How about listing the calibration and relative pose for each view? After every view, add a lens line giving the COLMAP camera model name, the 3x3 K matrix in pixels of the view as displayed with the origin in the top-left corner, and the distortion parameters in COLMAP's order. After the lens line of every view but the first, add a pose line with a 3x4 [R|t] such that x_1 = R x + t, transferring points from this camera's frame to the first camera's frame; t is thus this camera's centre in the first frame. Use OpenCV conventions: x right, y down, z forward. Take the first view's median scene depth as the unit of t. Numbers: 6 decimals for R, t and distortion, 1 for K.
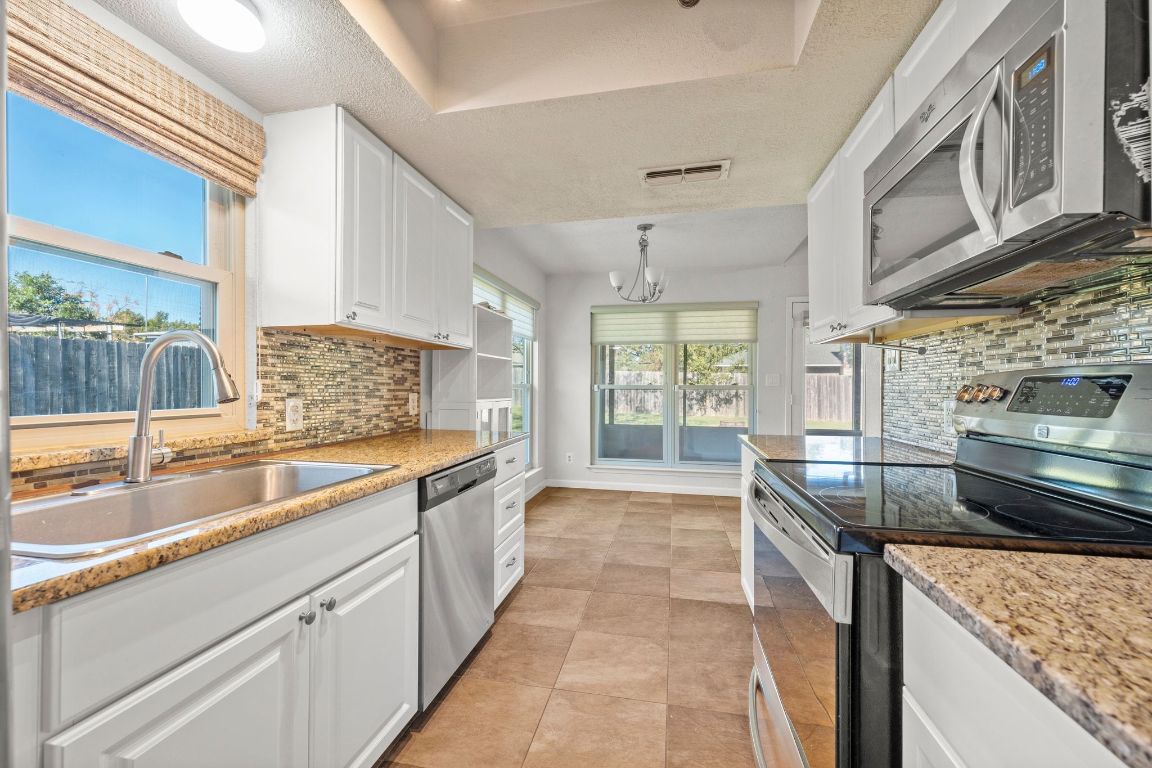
lens RADIAL K [[458.5, 0, 574.4], [0, 458.5, 385.6], [0, 0, 1]] dist [-0.000610, 0.000054]
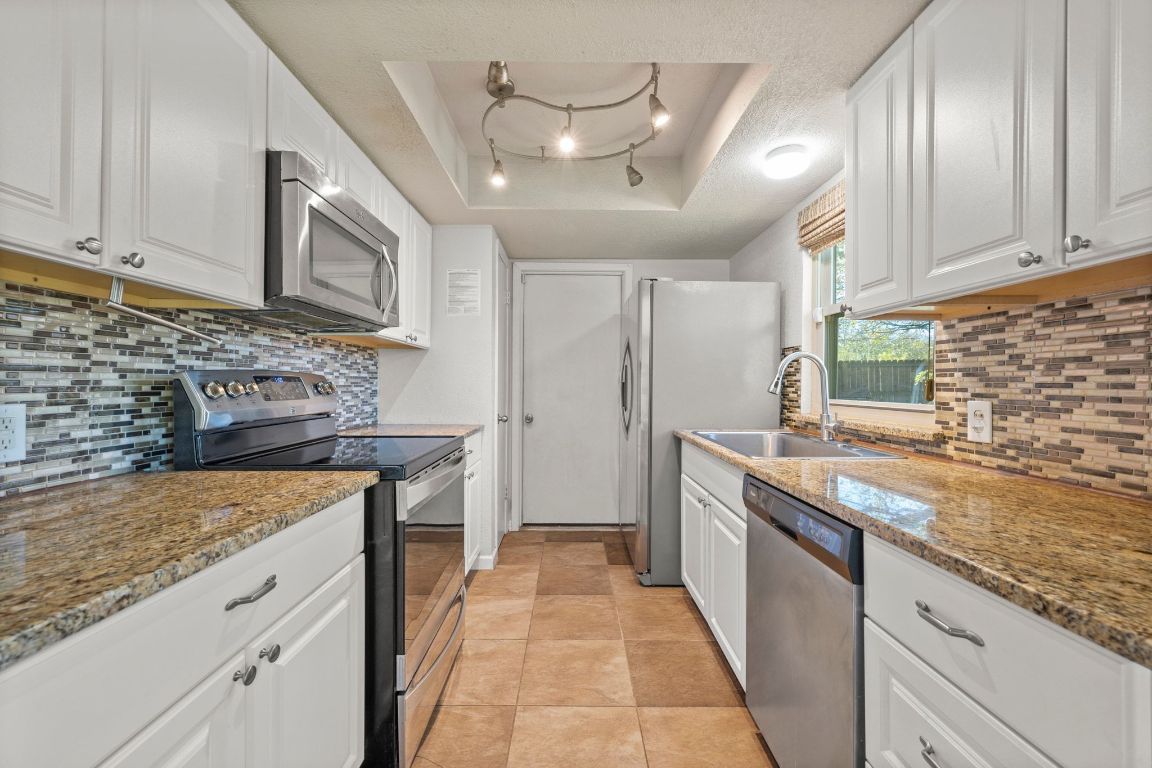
lens RADIAL K [[458.5, 0, 574.4], [0, 458.5, 385.6], [0, 0, 1]] dist [-0.000610, 0.000054]
pose [[-0.975722, -0.002954, -0.218992, 0.227653], [-0.002726, 0.999995, -0.001345, 0.005830], [0.218995, -0.000715, -0.975726, 1.625333]]
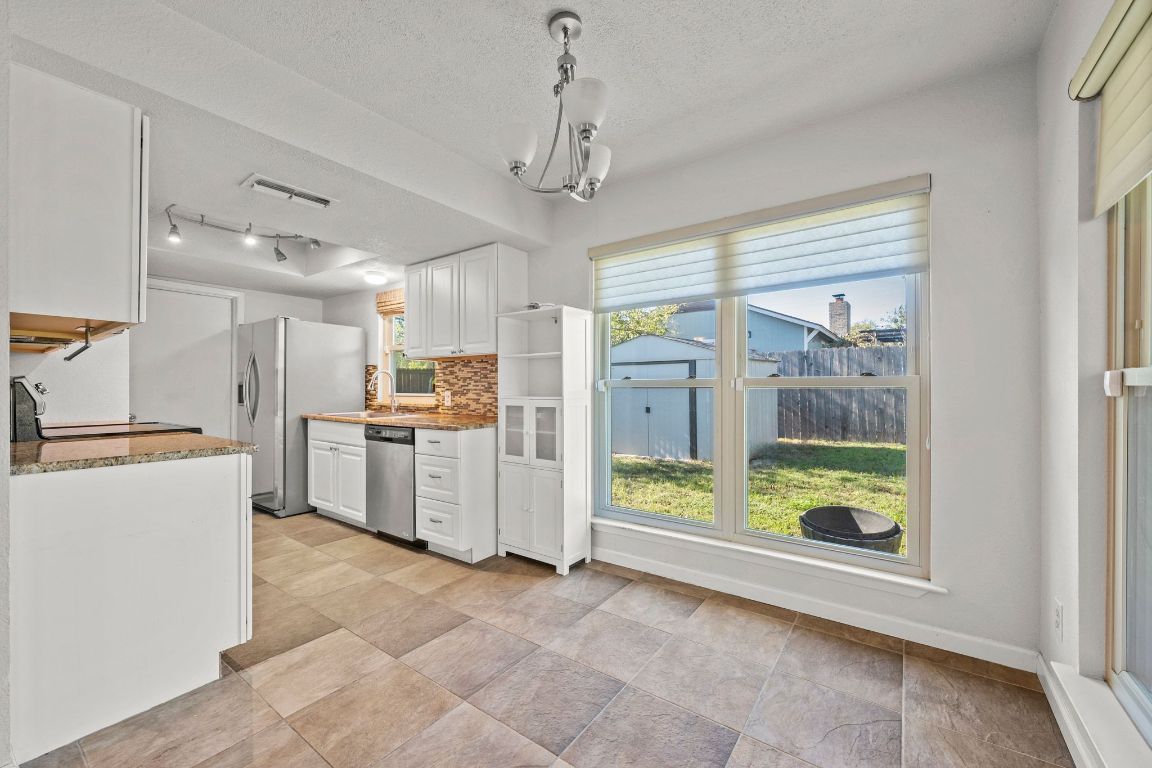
lens RADIAL K [[458.5, 0, 574.4], [0, 458.5, 385.6], [0, 0, 1]] dist [-0.000610, 0.000054]
pose [[-0.401768, -0.003237, -0.915736, 1.165722], [0.005093, 0.999970, -0.005769, 0.017401], [0.915727, -0.006982, -0.401740, 2.464757]]
